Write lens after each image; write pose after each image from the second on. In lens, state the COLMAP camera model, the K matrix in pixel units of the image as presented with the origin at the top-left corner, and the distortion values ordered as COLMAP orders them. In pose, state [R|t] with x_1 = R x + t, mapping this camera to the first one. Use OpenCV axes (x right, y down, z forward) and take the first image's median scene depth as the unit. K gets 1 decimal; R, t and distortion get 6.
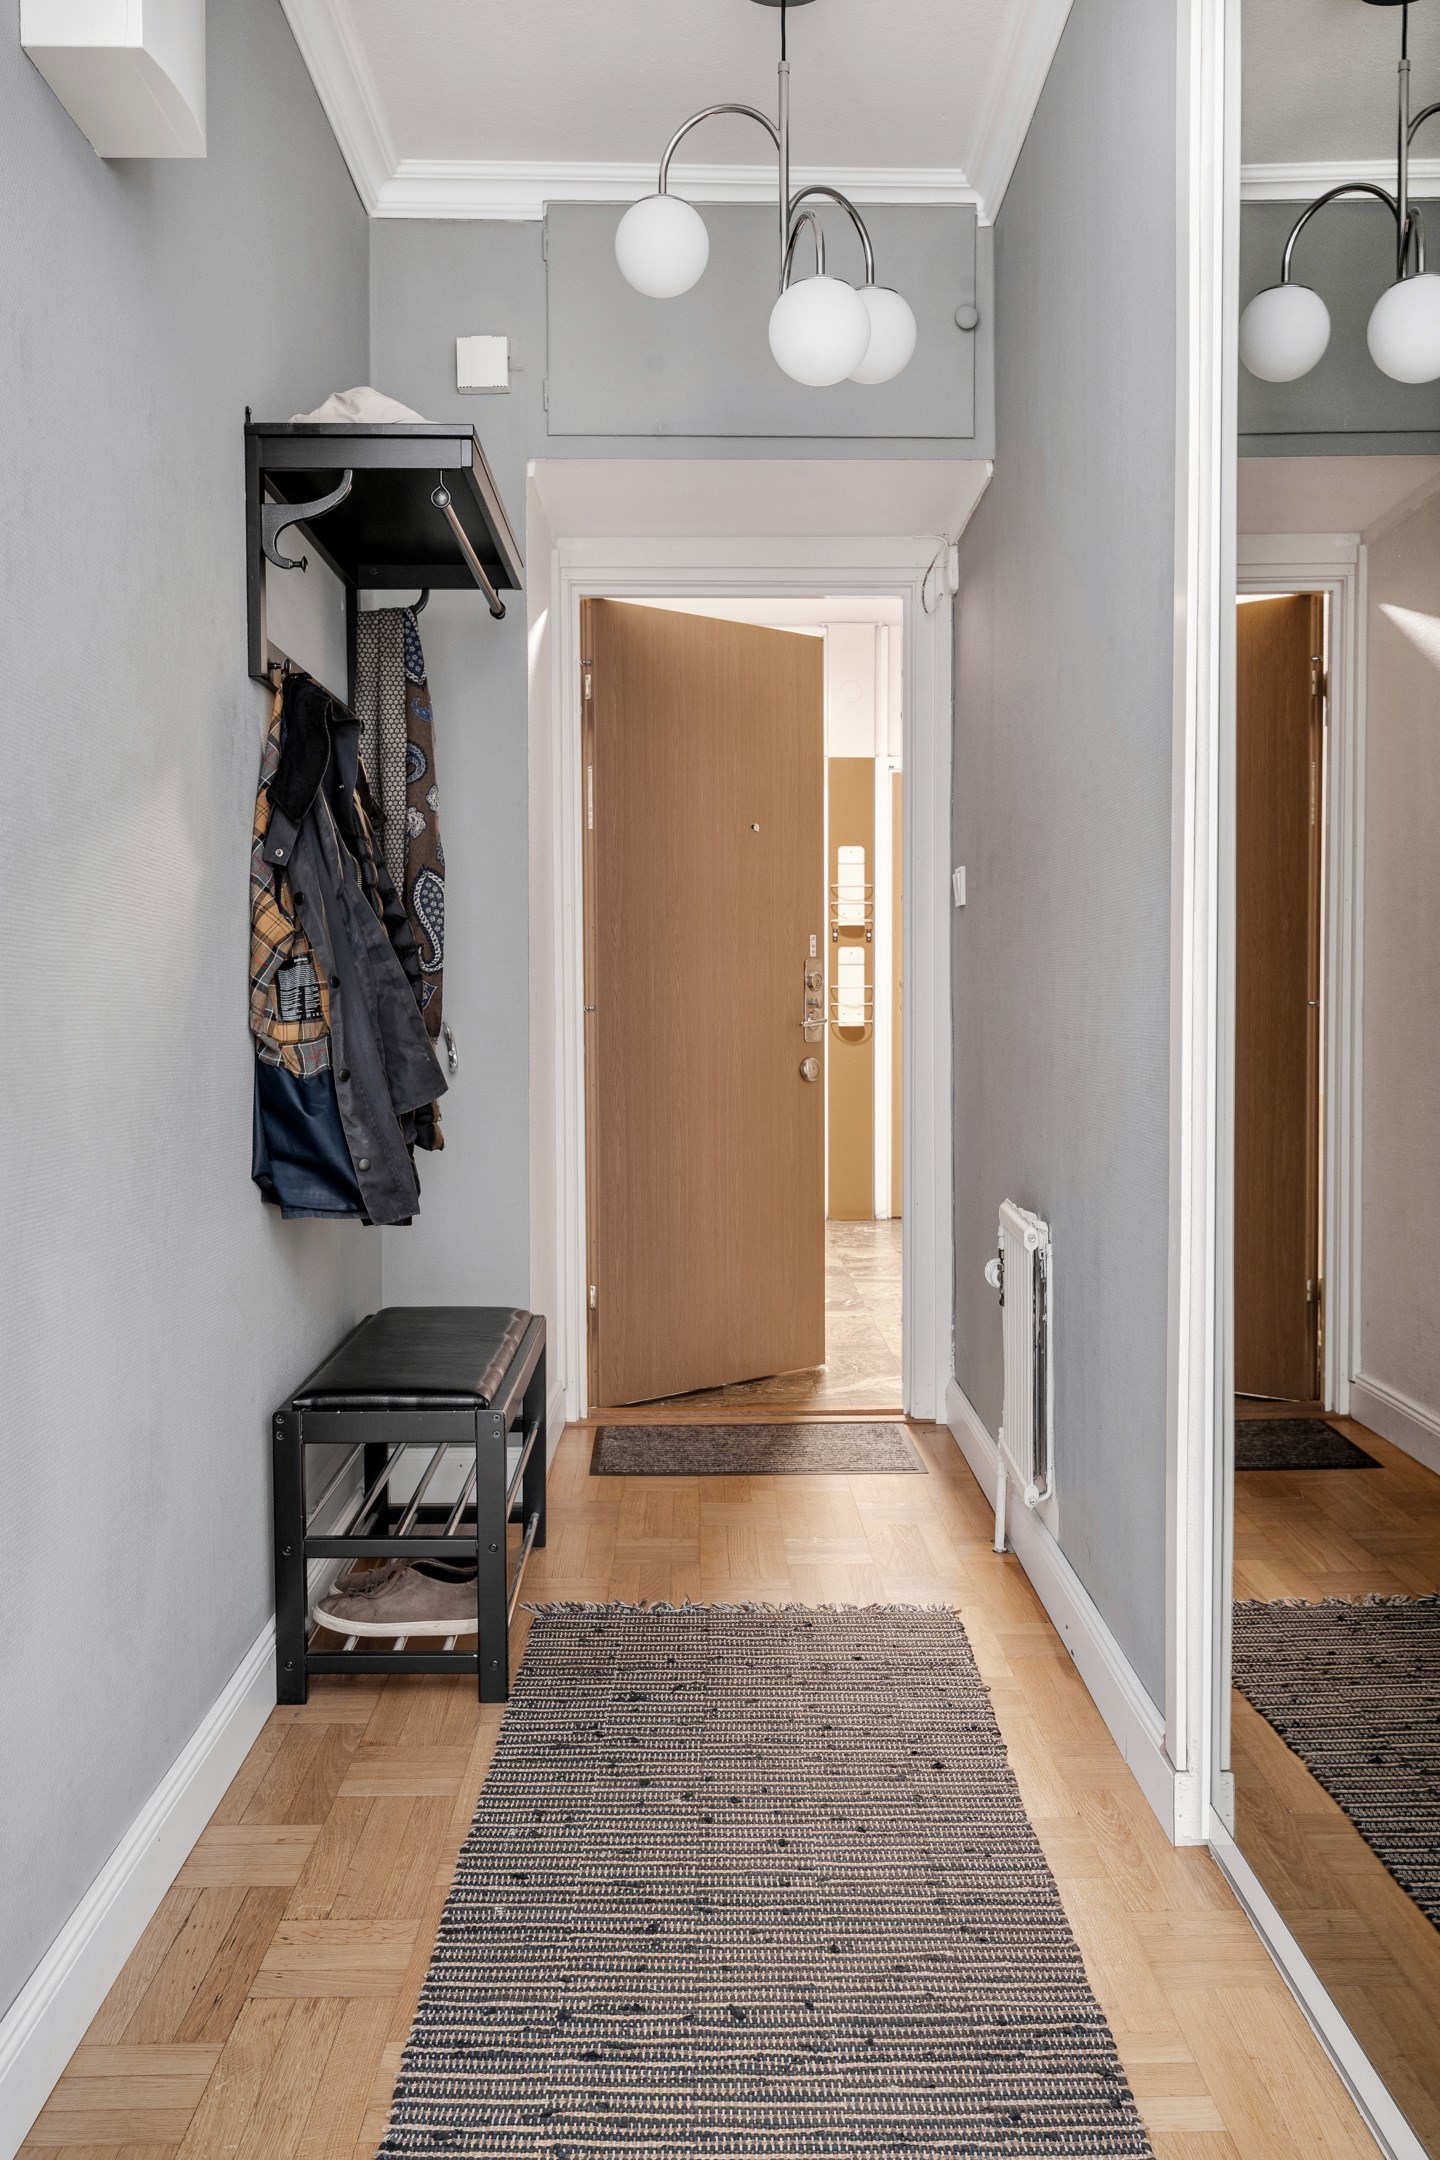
lens RADIAL K [[1763.5, 0, 720.0], [0, 1763.5, 1080.0], [0, 0, 1]] dist [-0.010895, 0.000388]
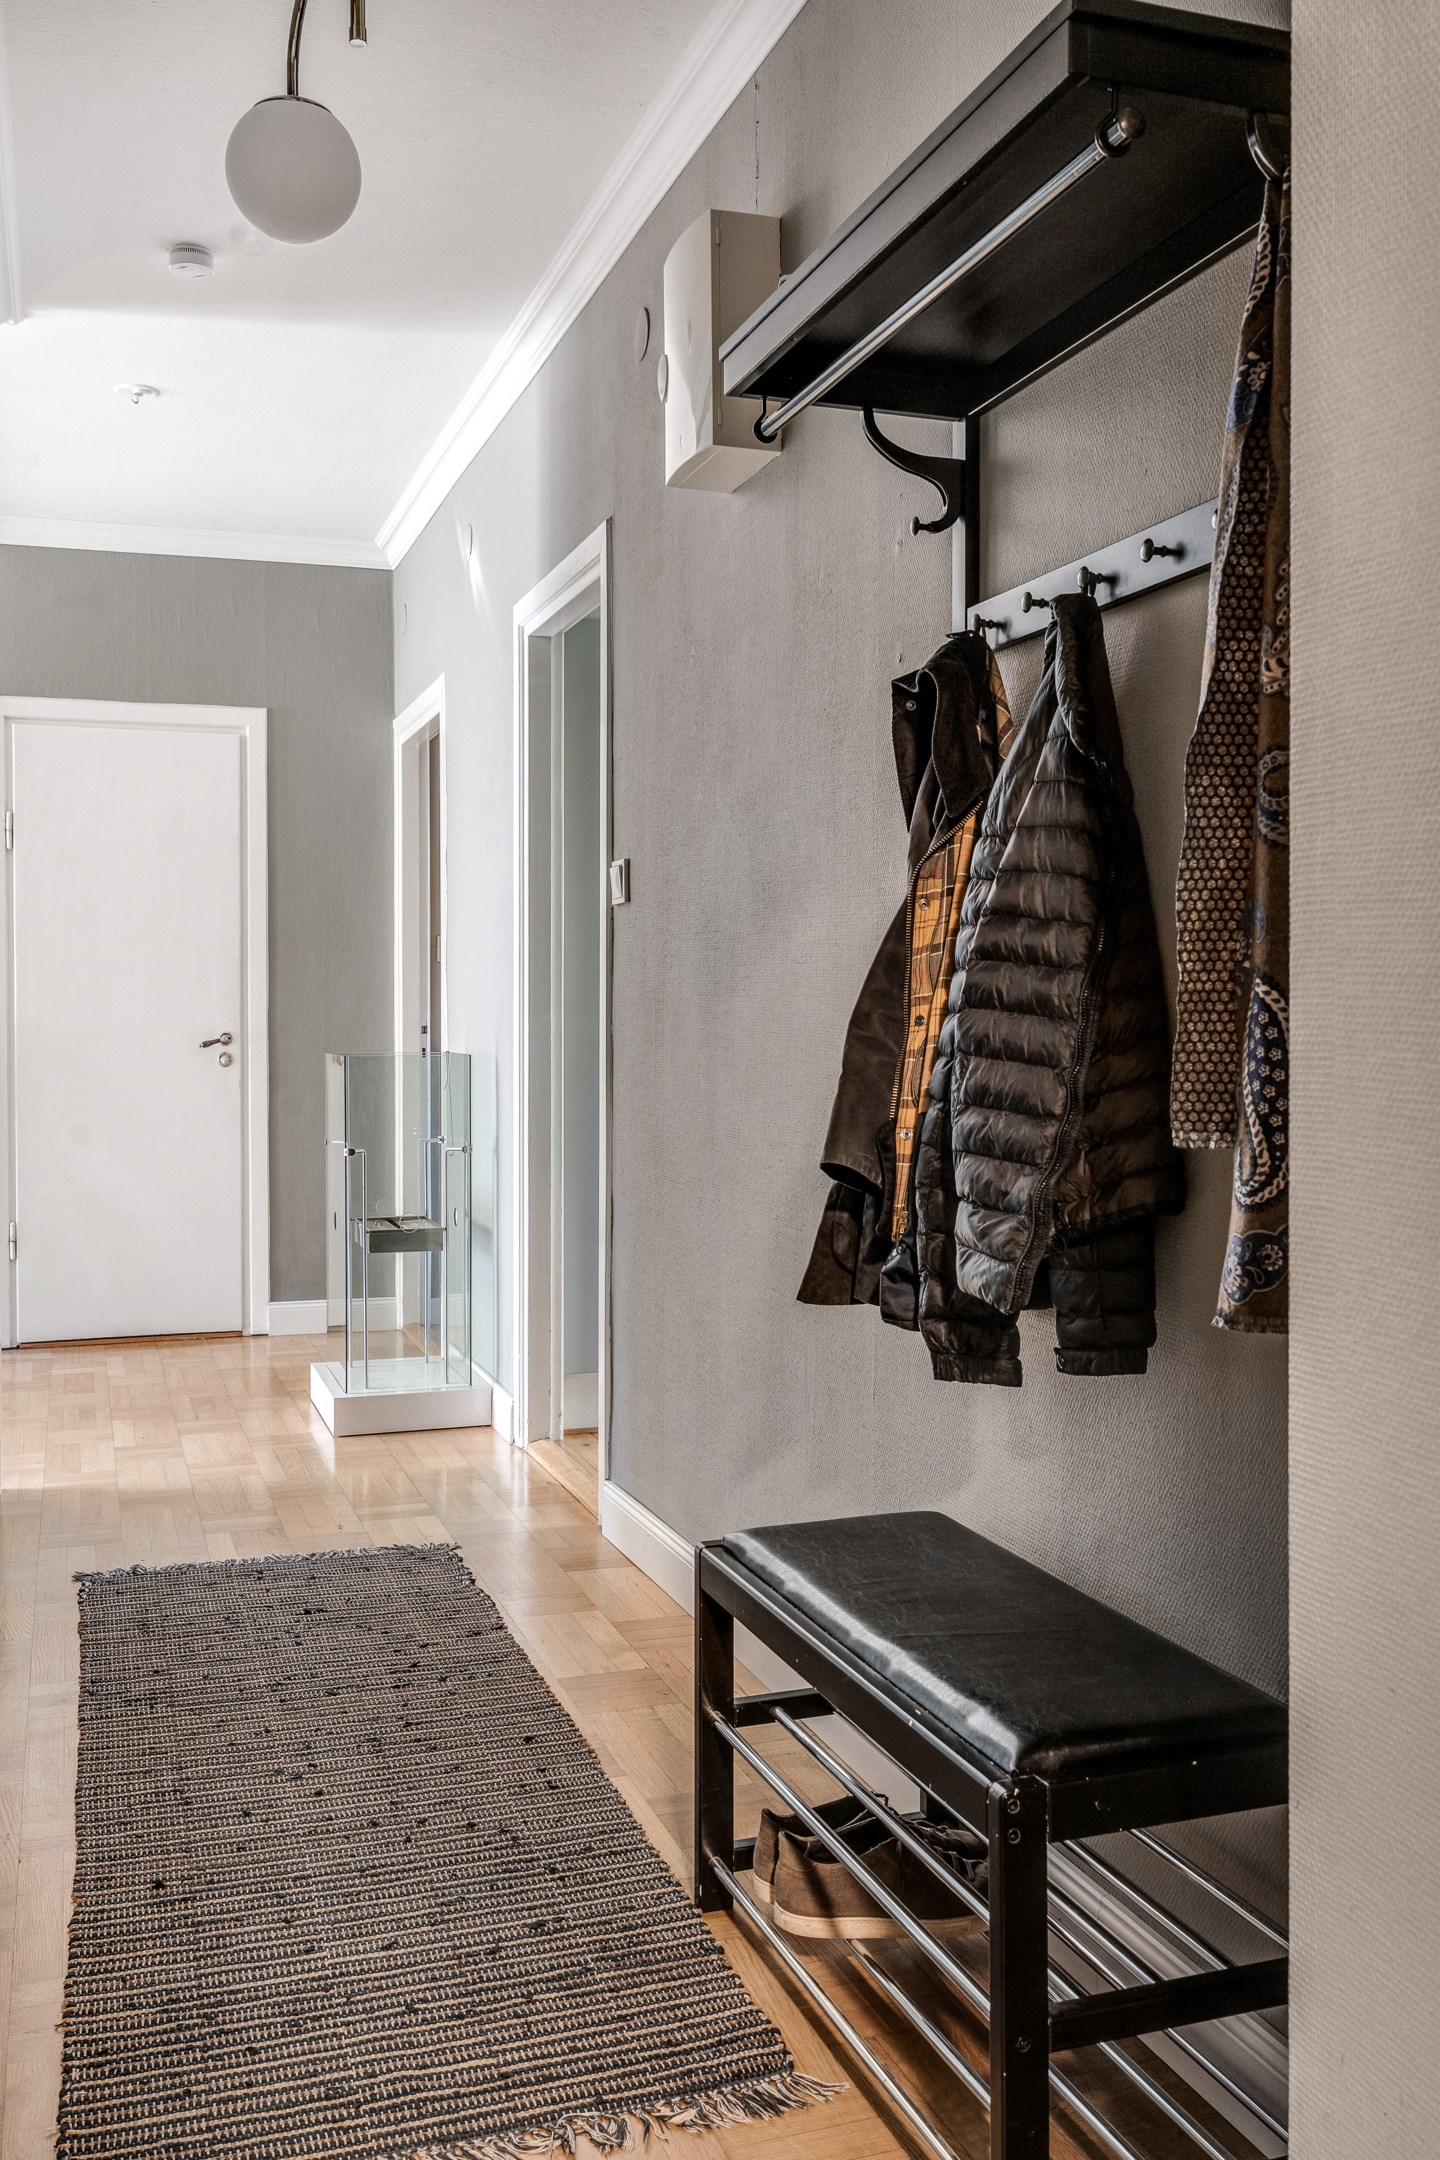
lens RADIAL K [[1763.5, 0, 720.0], [0, 1763.5, 1080.0], [0, 0, 1]] dist [-0.010895, 0.000388]
pose [[-0.943313, 0.014832, -0.331572, 0.150950], [-0.014117, 0.996304, 0.084729, -0.108348], [0.331603, 0.084607, -0.939617, 1.990298]]
